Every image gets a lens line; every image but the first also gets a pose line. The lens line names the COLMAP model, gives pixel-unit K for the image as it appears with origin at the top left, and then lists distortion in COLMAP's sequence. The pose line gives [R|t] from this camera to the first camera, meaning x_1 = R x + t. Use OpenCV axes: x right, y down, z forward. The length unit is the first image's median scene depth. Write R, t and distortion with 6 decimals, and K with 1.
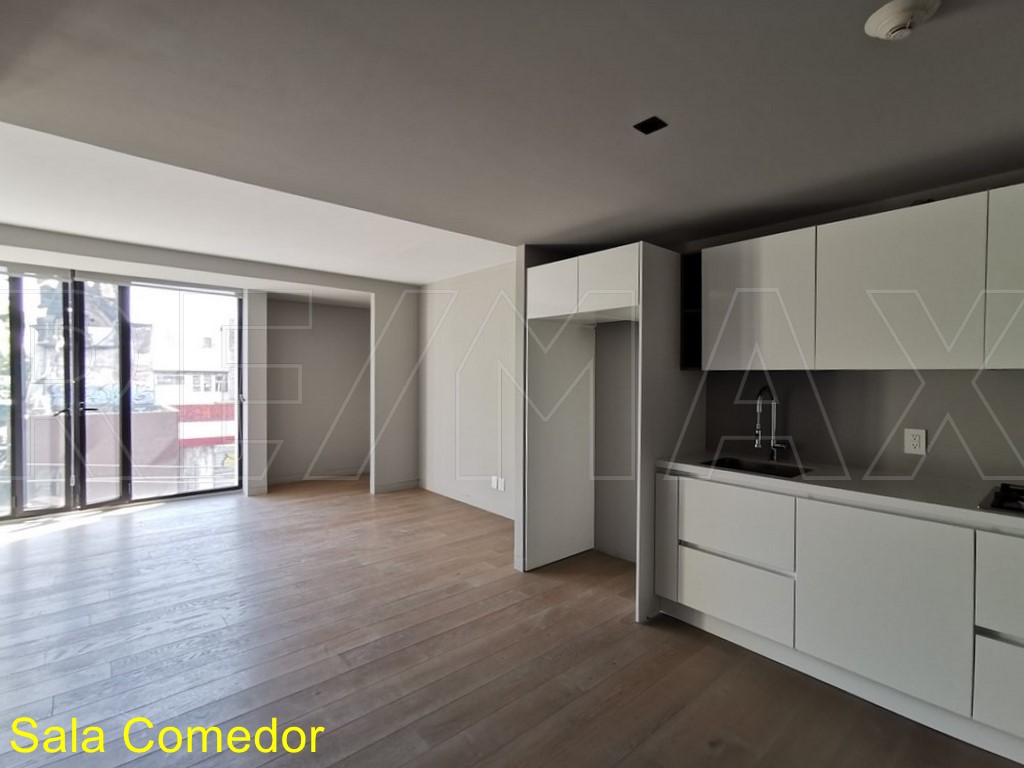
lens RADIAL K [[470.5, 0, 512.0], [0, 470.5, 384.0], [0, 0, 1]] dist [0.001878, 0.001328]
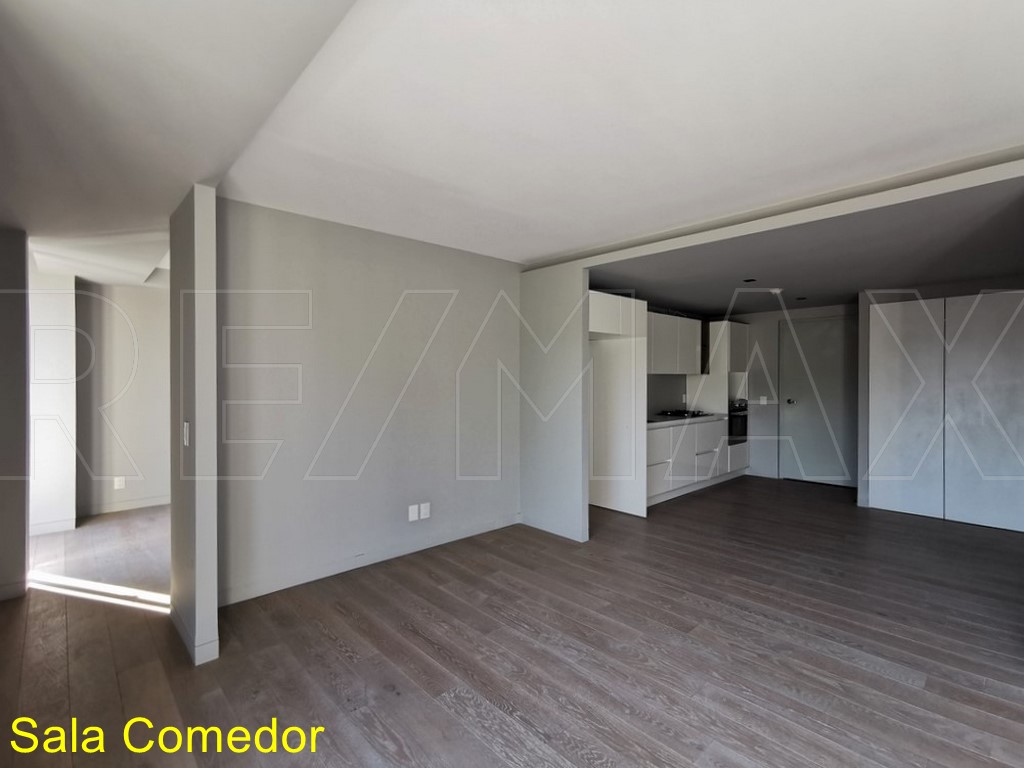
lens RADIAL K [[487.1, 0, 508.7], [0, 487.1, 379.5], [0, 0, 1]] dist [0.001650, 0.000130]
pose [[-0.033703, -0.013916, 0.999335, -1.500558], [0.007306, 0.999873, 0.014170, -0.040499], [-0.999405, 0.007778, -0.033597, 1.534773]]
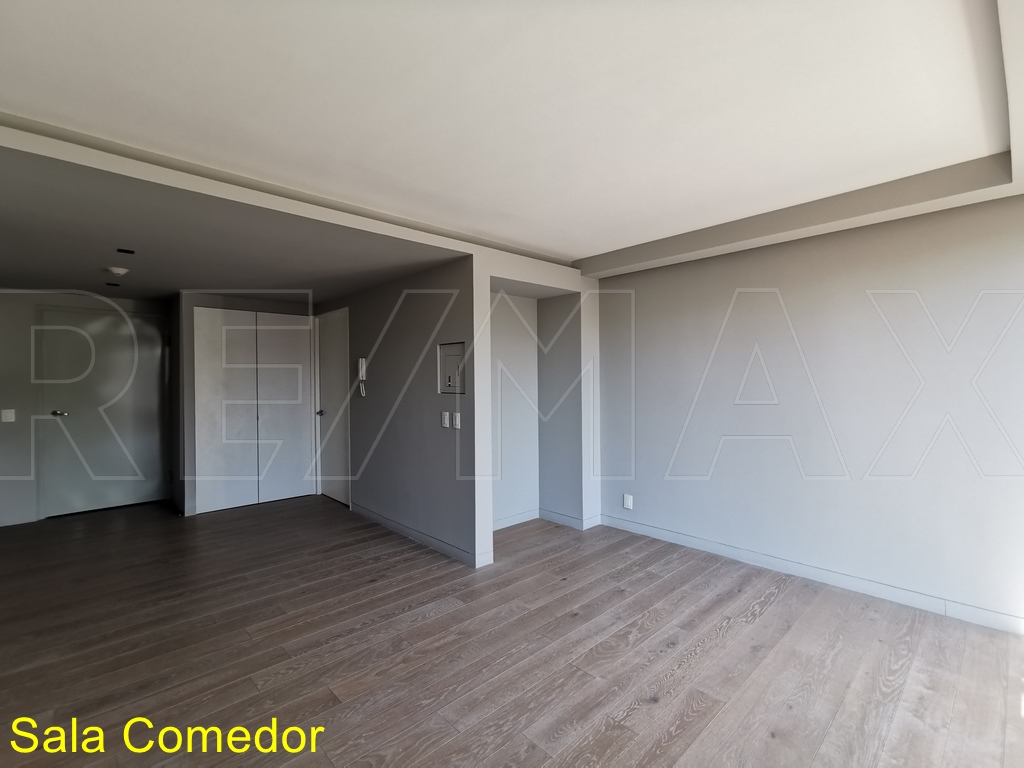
lens RADIAL K [[470.5, 0, 512.0], [0, 470.5, 384.0], [0, 0, 1]] dist [0.001878, 0.001328]
pose [[-0.998928, -0.000269, -0.046296, -0.757559], [-0.000964, 0.999887, 0.015004, -0.027052], [0.046287, 0.015033, -0.998815, 1.902863]]
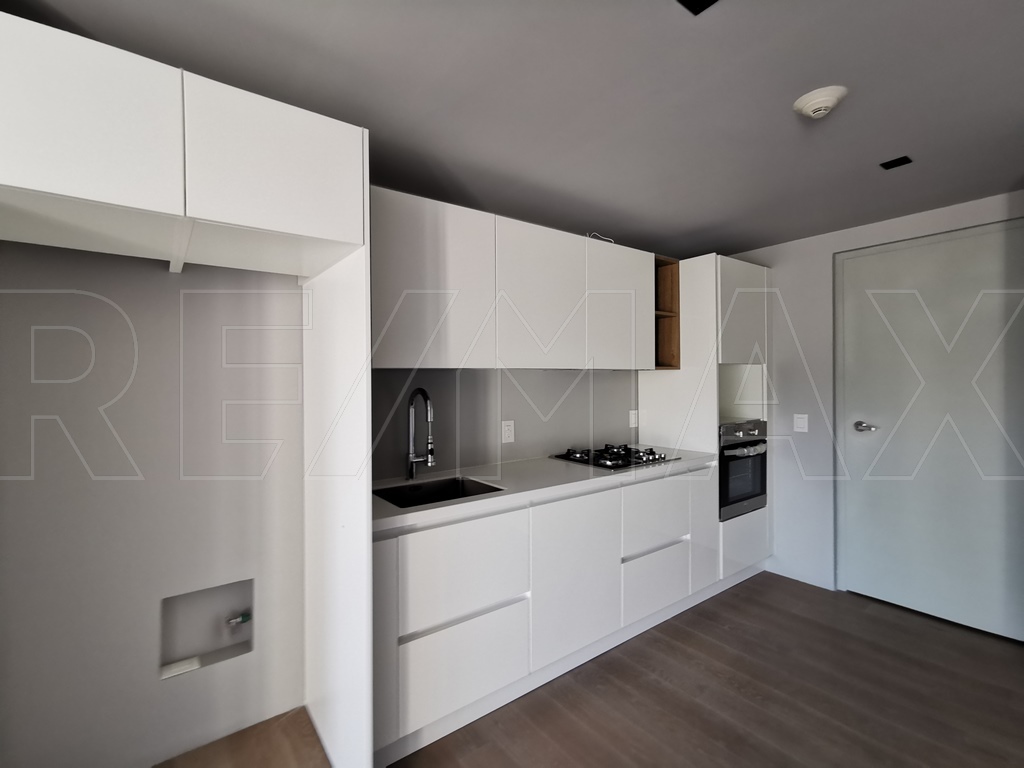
lens RADIAL K [[470.5, 0, 512.0], [0, 470.5, 384.0], [0, 0, 1]] dist [0.001878, 0.001328]
pose [[0.060124, -0.012811, 0.998109, -0.246204], [0.017030, 0.999785, 0.011807, -0.009551], [-0.998046, 0.016288, 0.060329, 0.783864]]
